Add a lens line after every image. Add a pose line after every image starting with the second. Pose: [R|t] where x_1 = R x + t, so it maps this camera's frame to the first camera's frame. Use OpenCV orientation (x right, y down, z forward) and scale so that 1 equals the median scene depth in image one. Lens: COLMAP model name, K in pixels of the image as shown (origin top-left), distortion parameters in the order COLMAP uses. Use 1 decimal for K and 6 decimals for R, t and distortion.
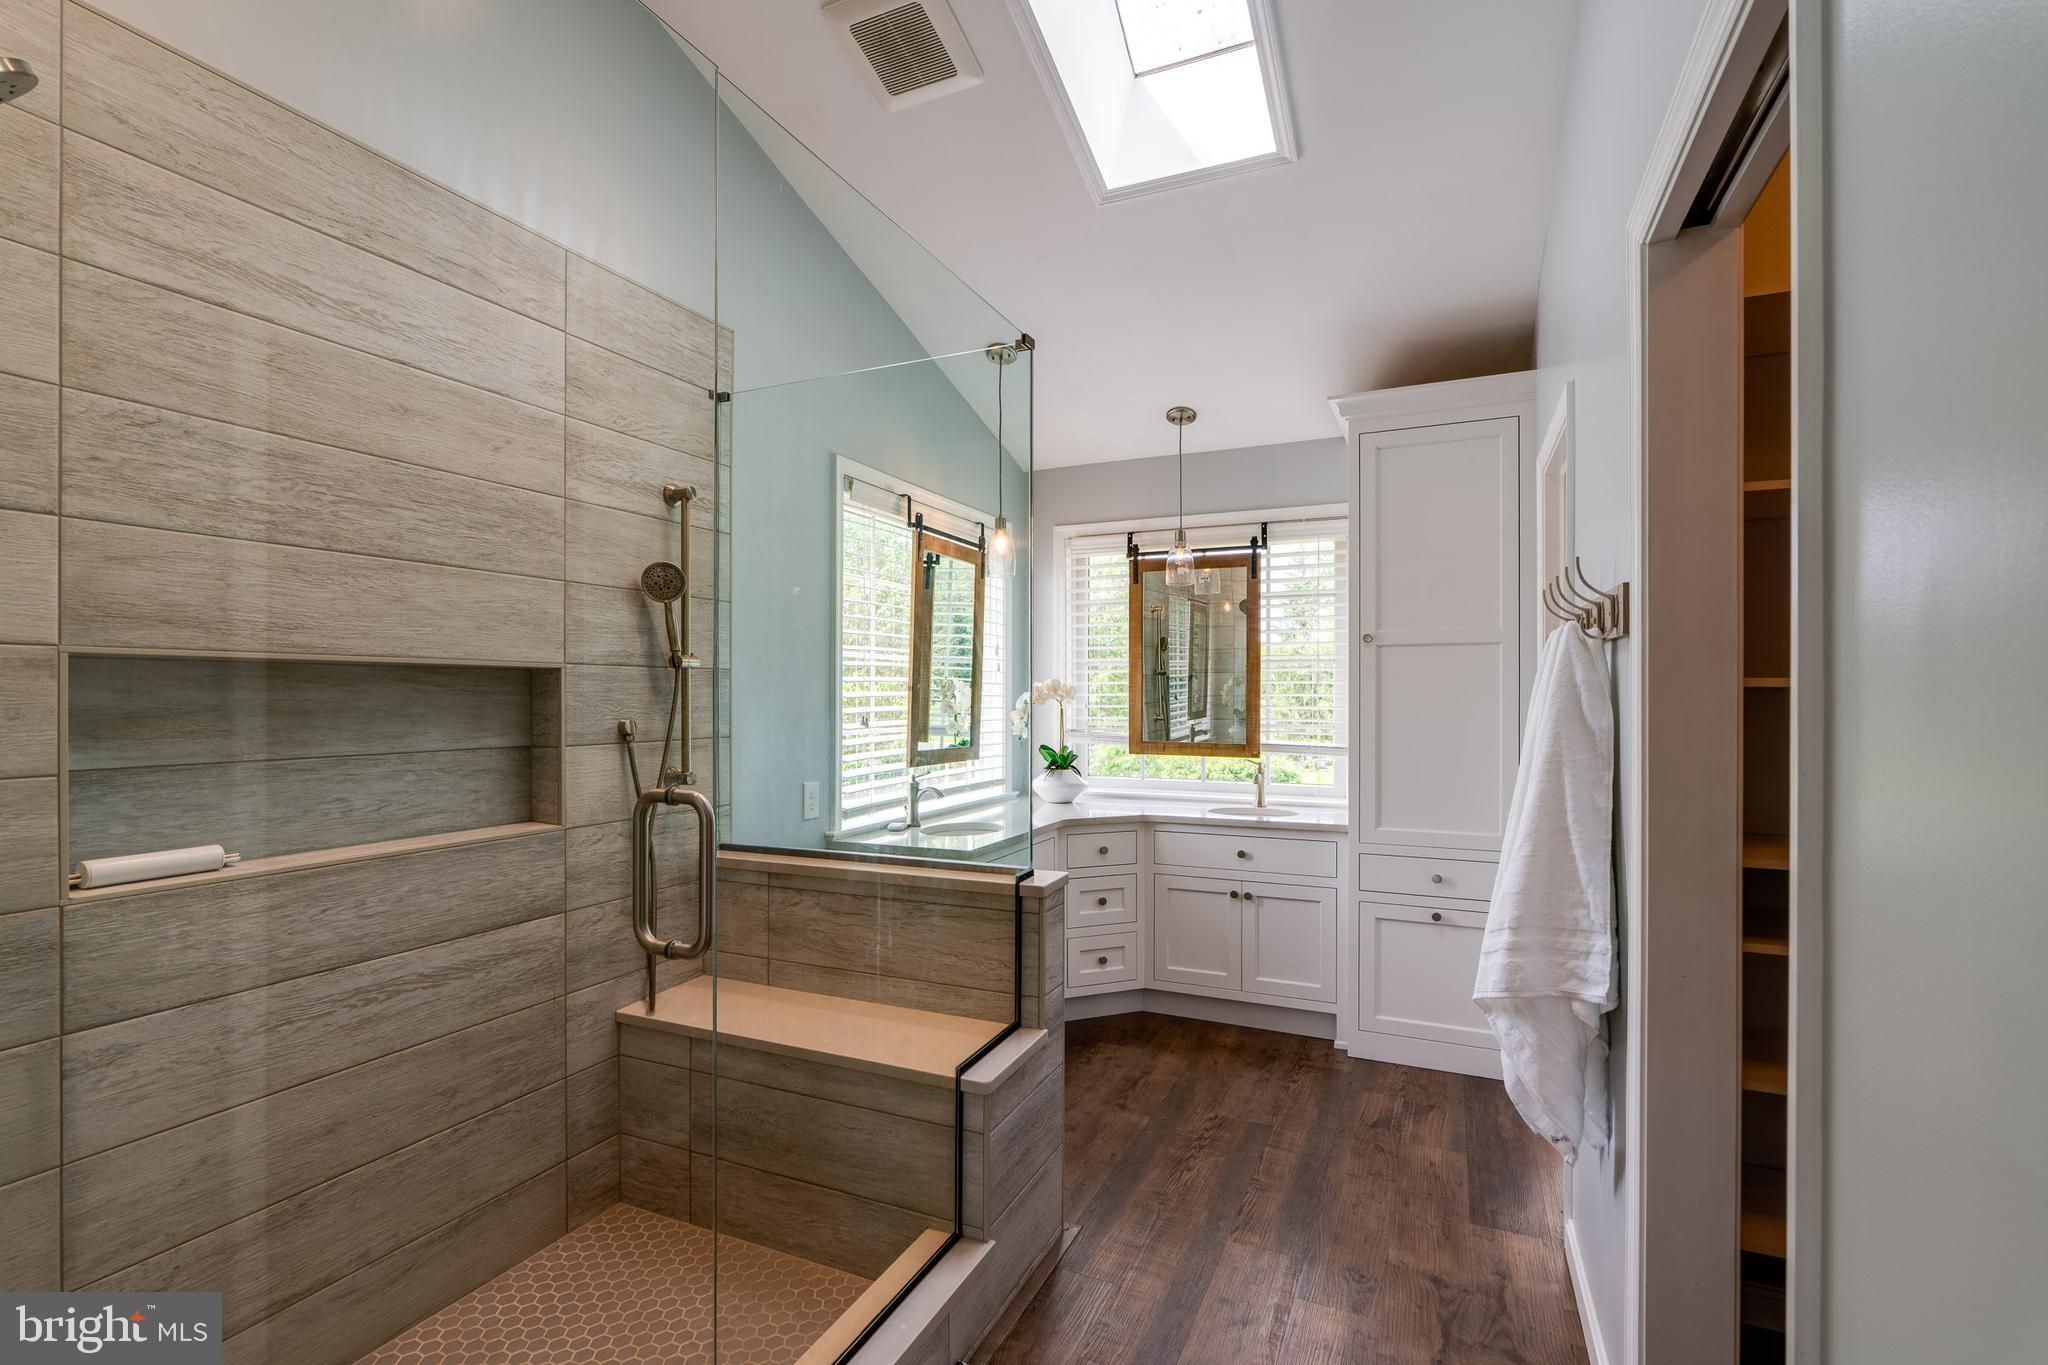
lens RADIAL K [[933.5, 0, 1013.1], [0, 933.5, 693.9], [0, 0, 1]] dist [-0.003989, 0.001959]
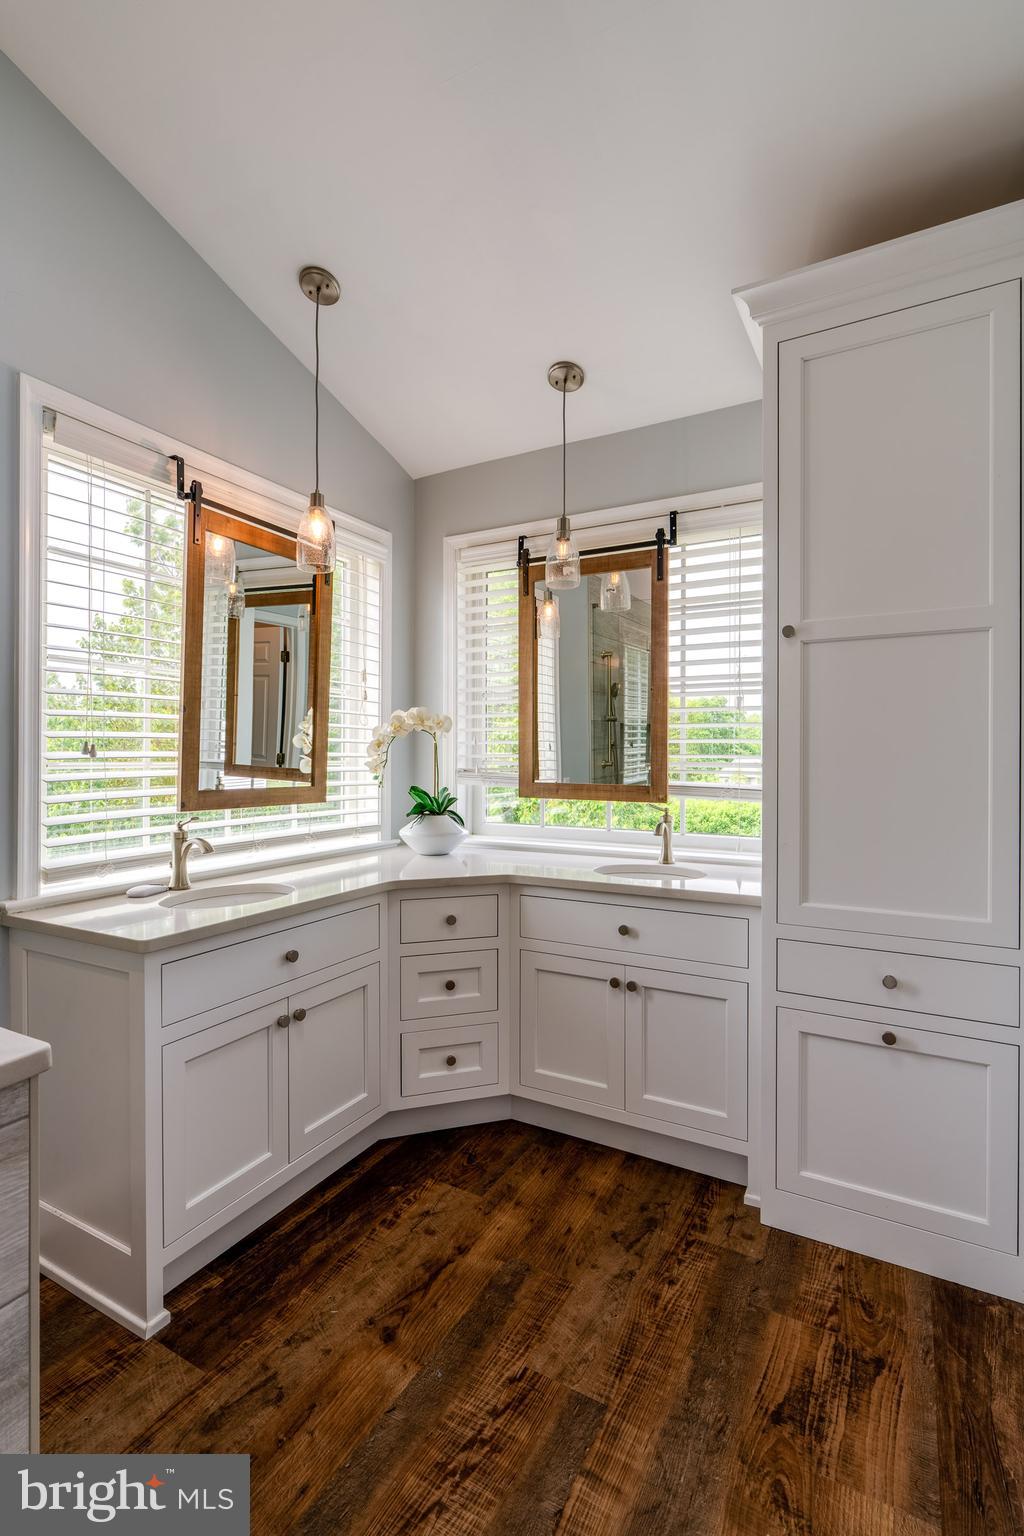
lens RADIAL K [[700.2, 0, 525.6], [0, 700.2, 757.8], [0, 0, 1]] dist [-0.003989, 0.001959]
pose [[0.997979, 0.000420, -0.063550, 0.202247], [-0.000275, 0.999997, 0.002297, 0.031713], [0.063551, -0.002275, 0.997976, 0.433161]]
